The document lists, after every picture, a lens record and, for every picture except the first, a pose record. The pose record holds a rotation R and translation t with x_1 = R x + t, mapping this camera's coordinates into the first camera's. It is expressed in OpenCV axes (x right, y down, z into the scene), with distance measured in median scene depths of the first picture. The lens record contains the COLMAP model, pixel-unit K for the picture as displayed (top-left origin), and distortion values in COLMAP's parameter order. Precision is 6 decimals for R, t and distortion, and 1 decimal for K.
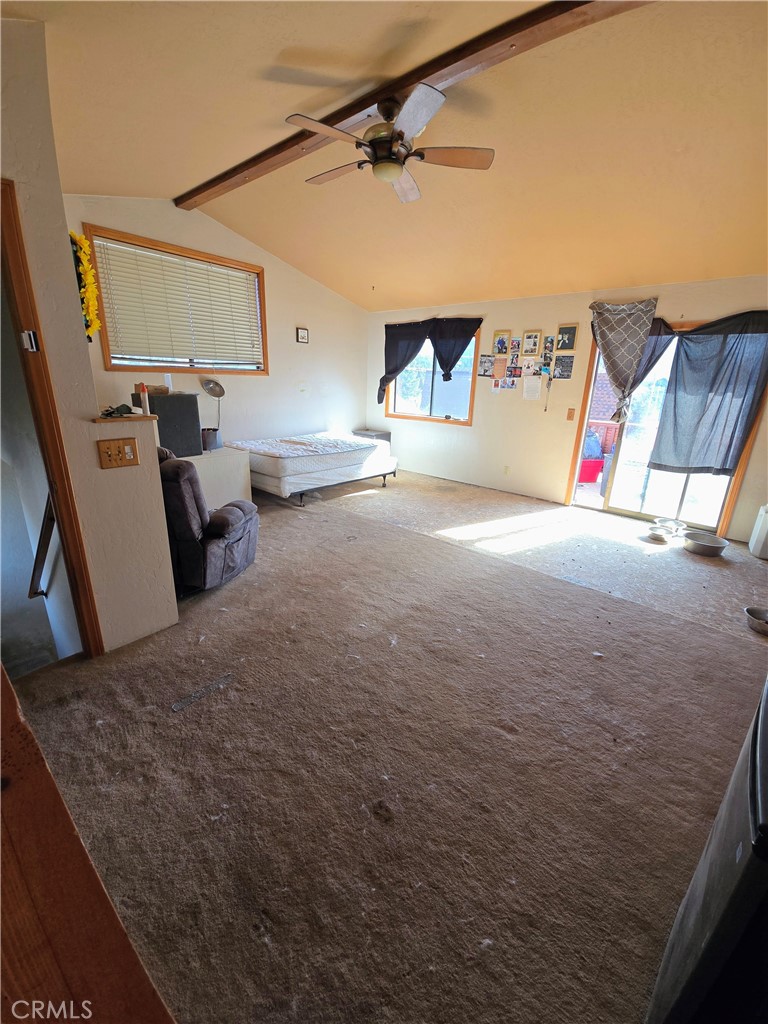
lens RADIAL K [[418.6, 0, 383.2], [0, 418.6, 511.2], [0, 0, 1]] dist [-0.002203, -0.000846]
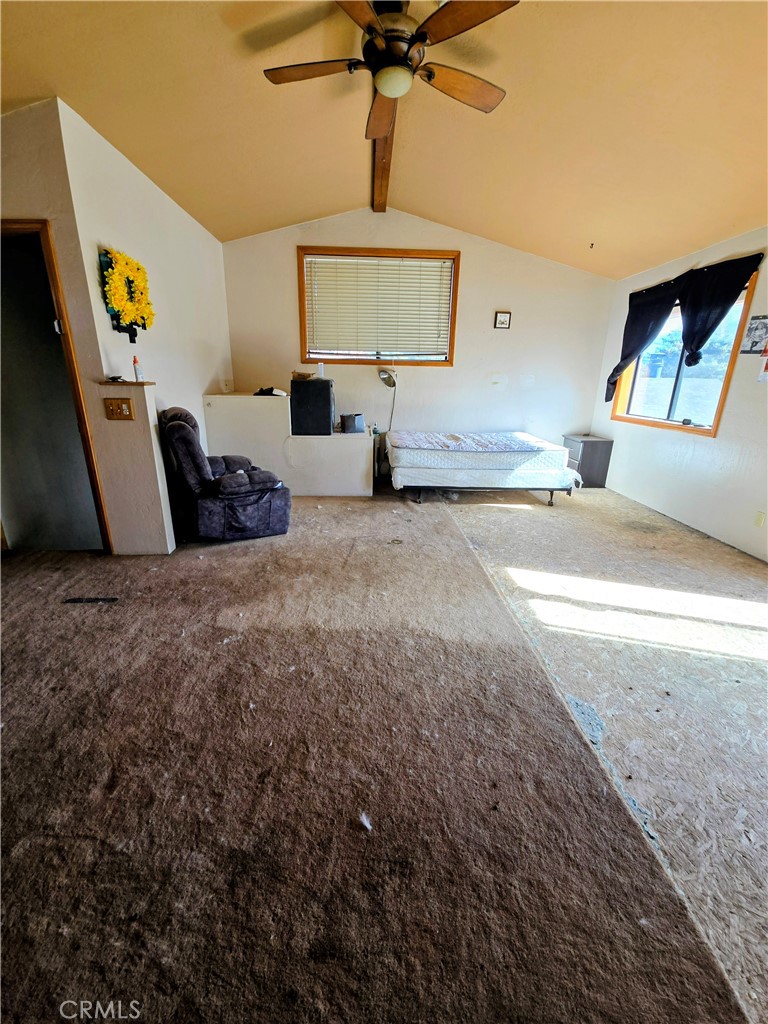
lens RADIAL K [[418.6, 0, 385.0], [0, 418.6, 511.6], [0, 0, 1]] dist [-0.002203, -0.000846]
pose [[0.677367, 0.205588, -0.706334, 0.411804], [-0.218910, 0.972990, 0.073269, -0.044866], [0.702319, 0.104994, 0.704077, 0.297288]]
